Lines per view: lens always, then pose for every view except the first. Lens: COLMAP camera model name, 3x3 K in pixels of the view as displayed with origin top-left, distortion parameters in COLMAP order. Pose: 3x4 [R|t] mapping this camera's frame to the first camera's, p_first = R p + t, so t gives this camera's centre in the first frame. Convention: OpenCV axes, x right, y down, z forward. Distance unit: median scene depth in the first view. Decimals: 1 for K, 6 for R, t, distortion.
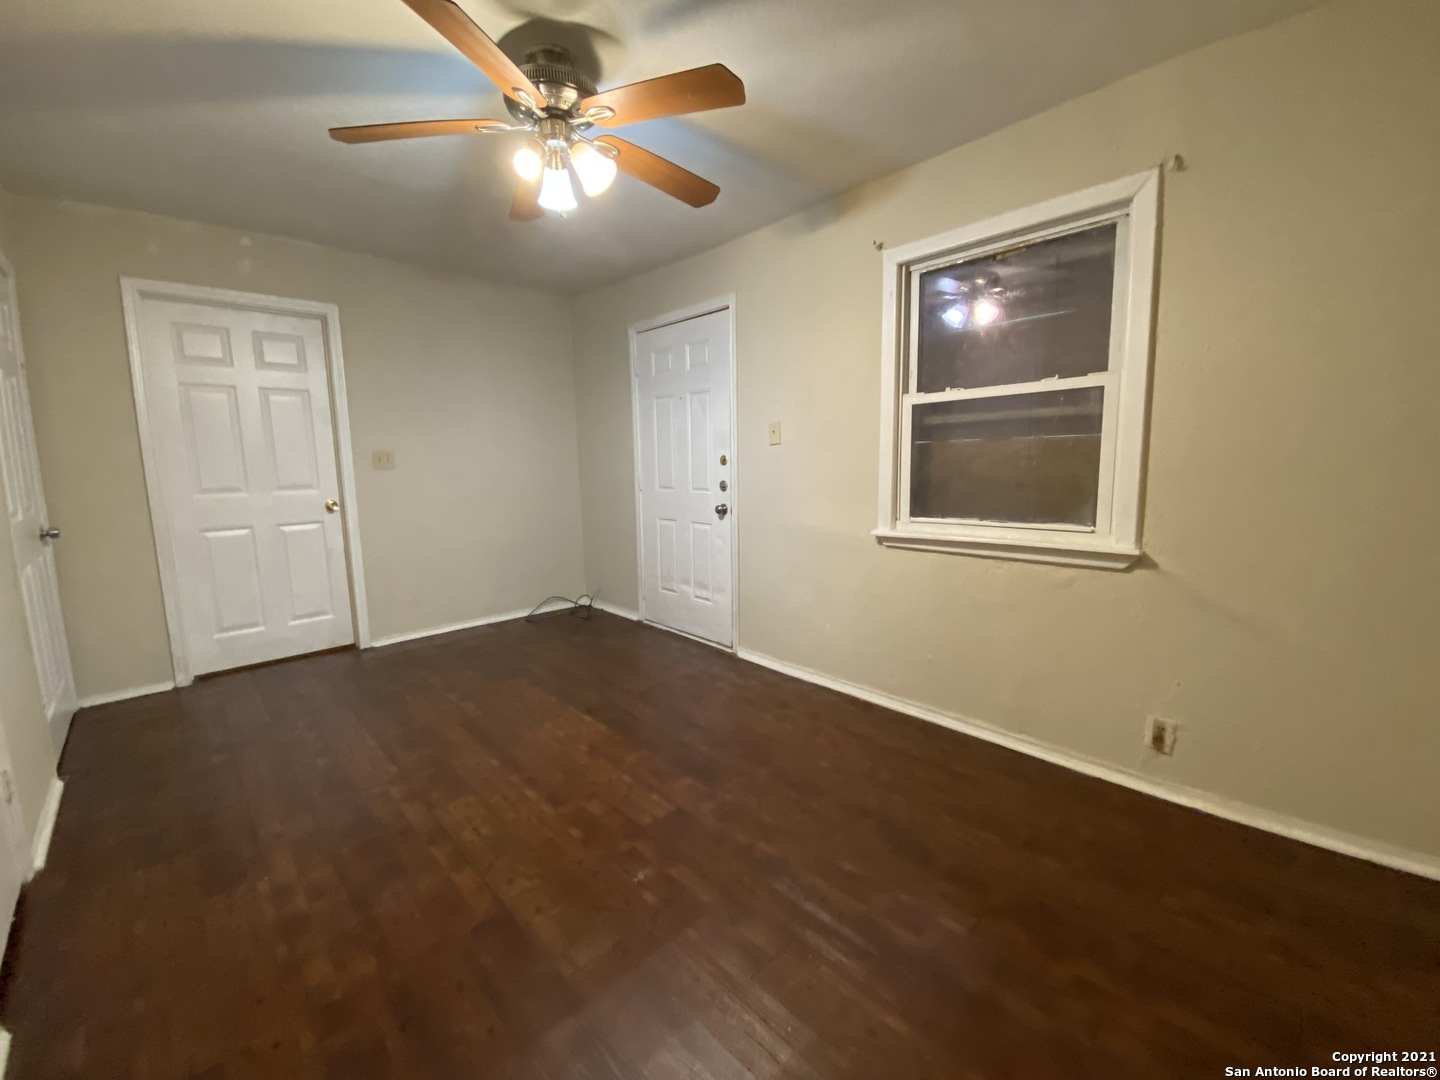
lens RADIAL K [[585.1, 0, 715.7], [0, 585.1, 540.8], [0, 0, 1]] dist [0.033569, -0.026874]
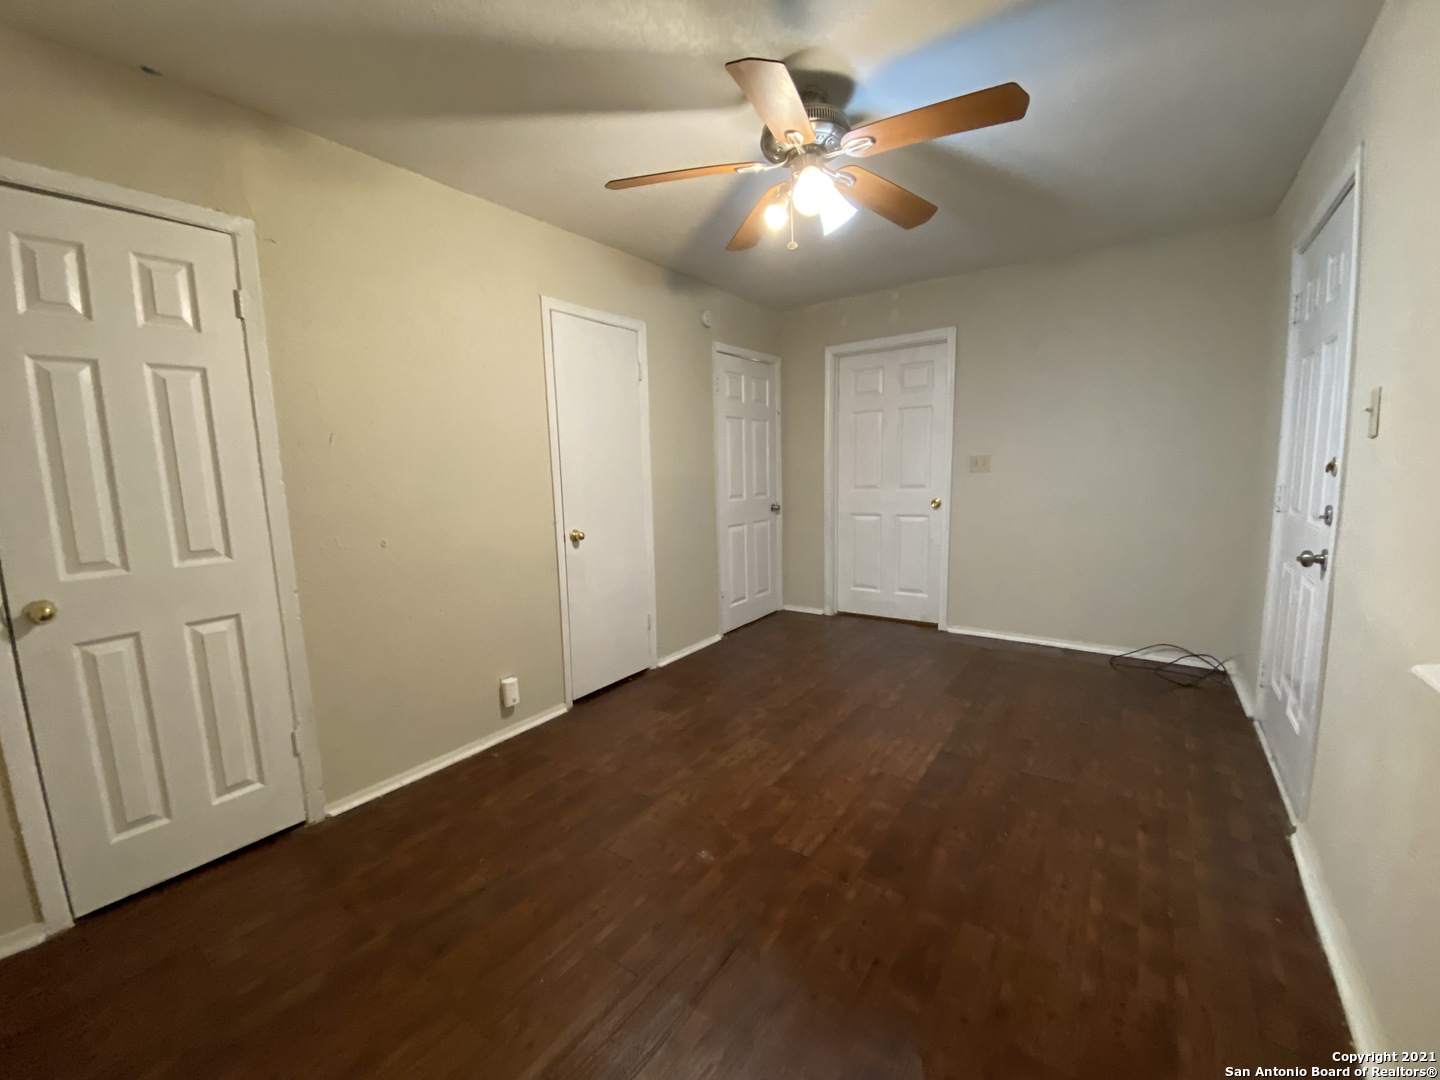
lens RADIAL K [[584.0, 0, 725.1], [0, 584.0, 546.6], [0, 0, 1]] dist [0.033291, -0.015131]
pose [[0.202168, 0.142644, -0.968907, 0.478501], [-0.116574, 0.985807, 0.120808, -0.078328], [0.972388, 0.088526, 0.215927, 0.412288]]
